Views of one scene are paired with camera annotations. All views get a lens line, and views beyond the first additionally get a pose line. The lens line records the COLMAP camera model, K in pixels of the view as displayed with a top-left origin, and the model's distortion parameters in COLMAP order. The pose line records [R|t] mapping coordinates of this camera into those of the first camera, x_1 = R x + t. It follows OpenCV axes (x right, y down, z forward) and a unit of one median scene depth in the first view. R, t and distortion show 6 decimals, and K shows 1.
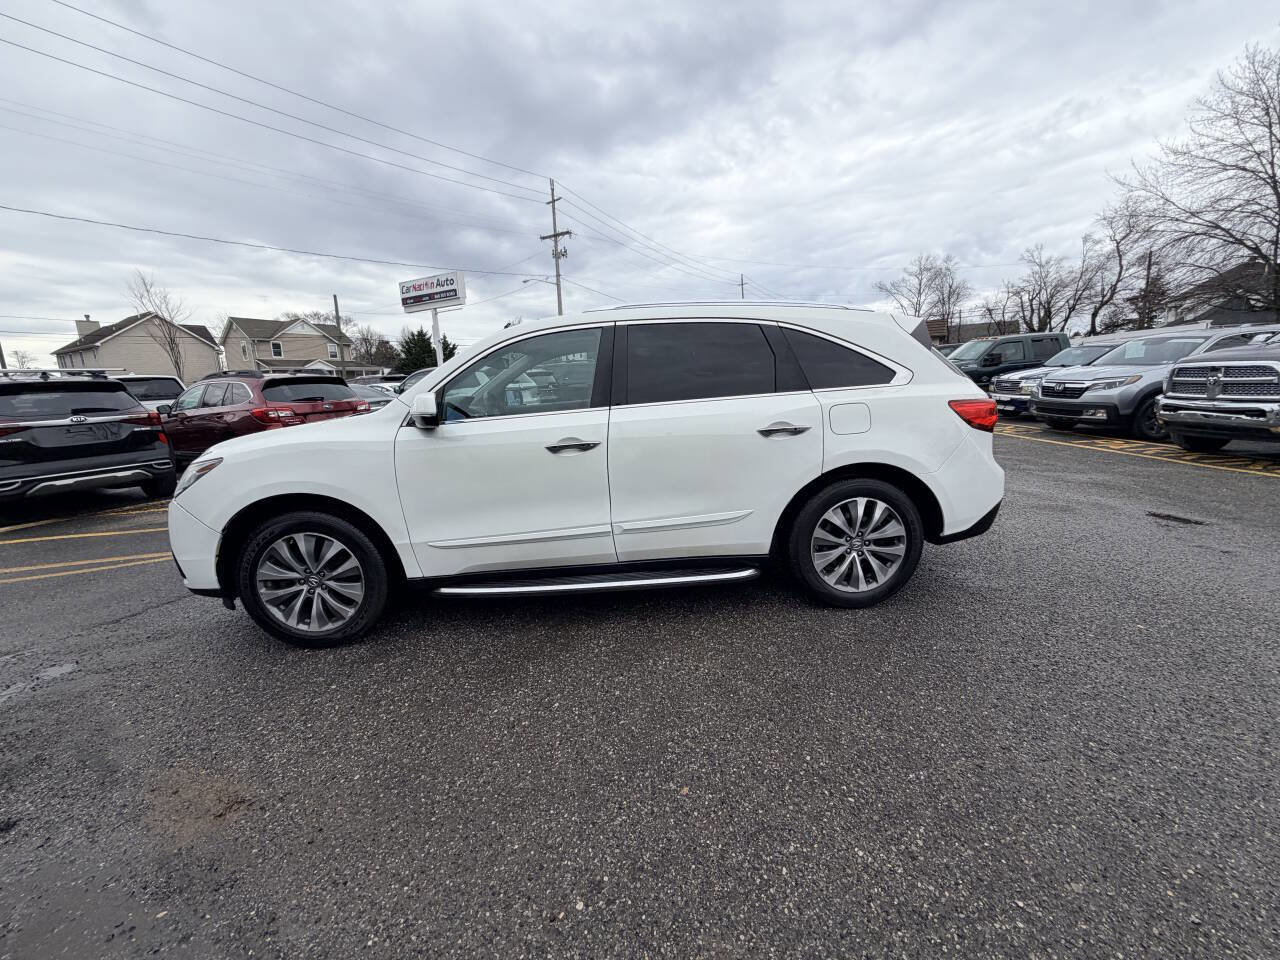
lens RADIAL K [[508.5, 0, 637.4], [0, 508.5, 474.3], [0, 0, 1]] dist [-0.001681, 0.000653]
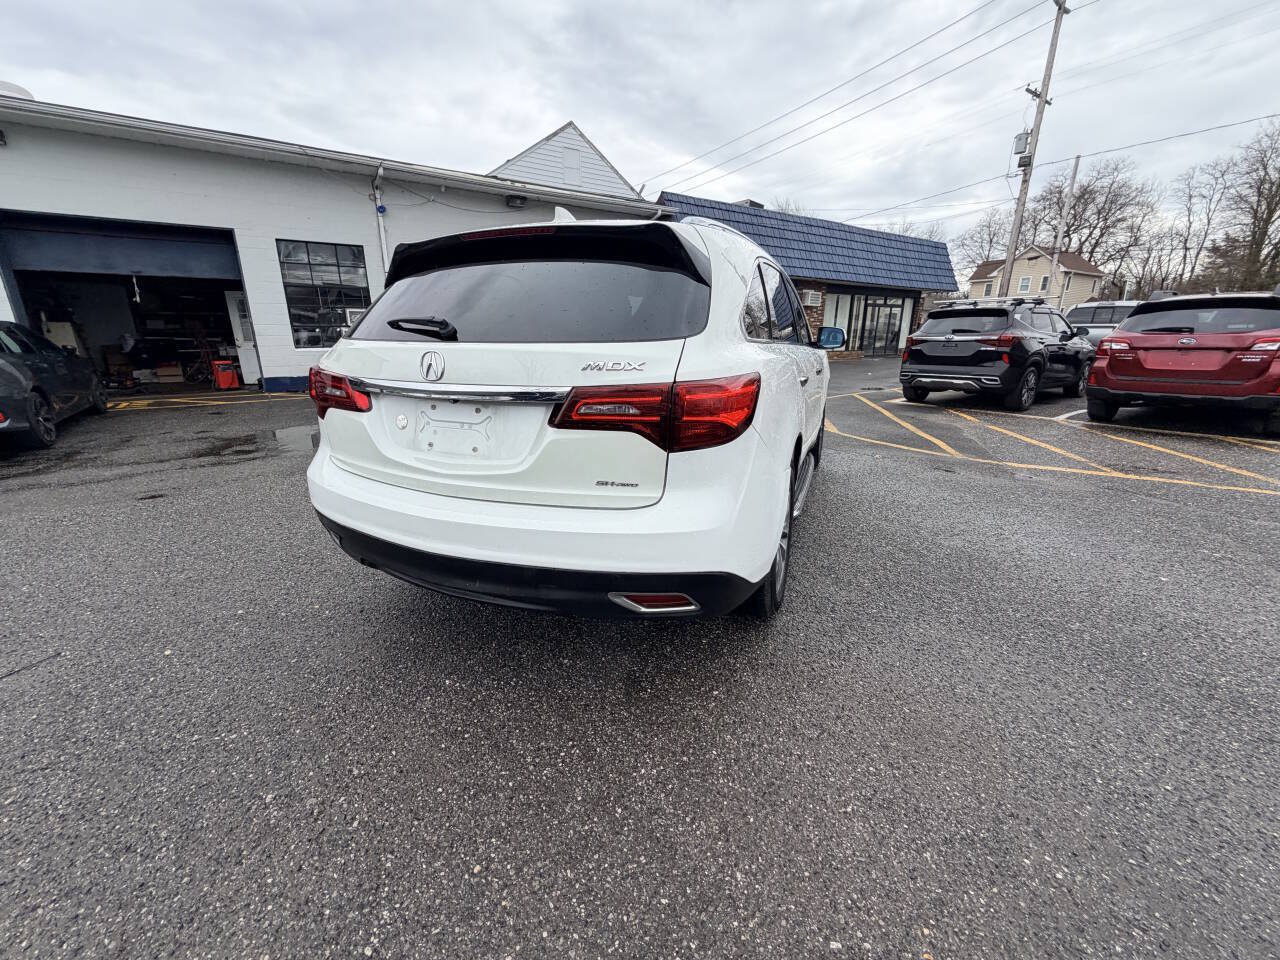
lens RADIAL K [[508.5, 0, 637.8], [0, 508.5, 478.7], [0, 0, 1]] dist [-0.001681, 0.000653]
pose [[-0.439415, 0.290658, -0.849960, 0.520465], [-0.138656, 0.912917, 0.383871, -0.154070], [0.887518, 0.286531, -0.360848, 0.773323]]
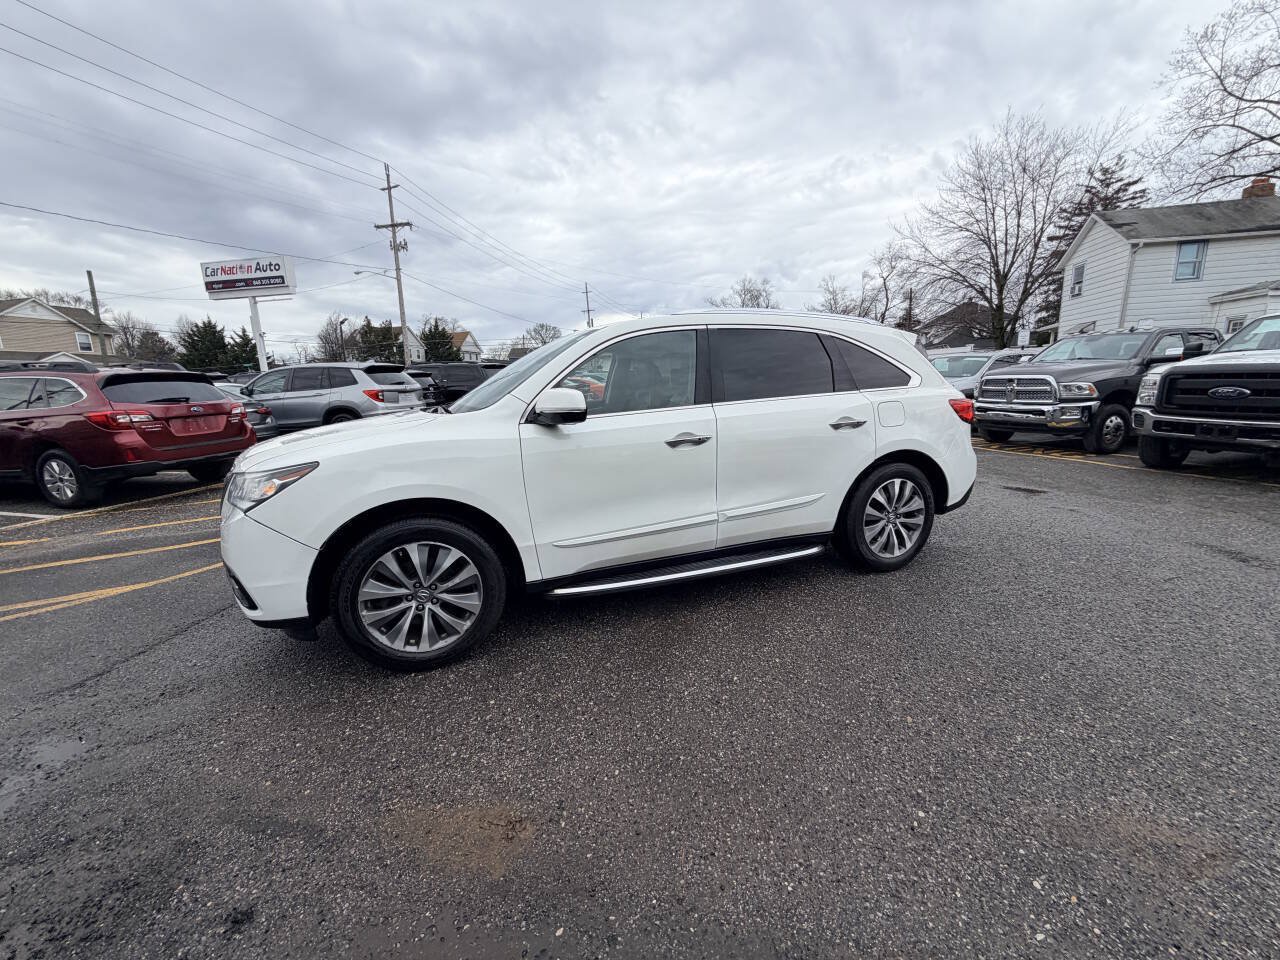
lens RADIAL K [[508.5, 0, 635.9], [0, 508.5, 477.7], [0, 0, 1]] dist [-0.001681, 0.000653]
pose [[0.954361, -0.040630, 0.295879, -0.223698], [0.041916, 0.999119, 0.001995, 0.006153], [-0.295699, 0.010498, 0.955223, 0.010179]]
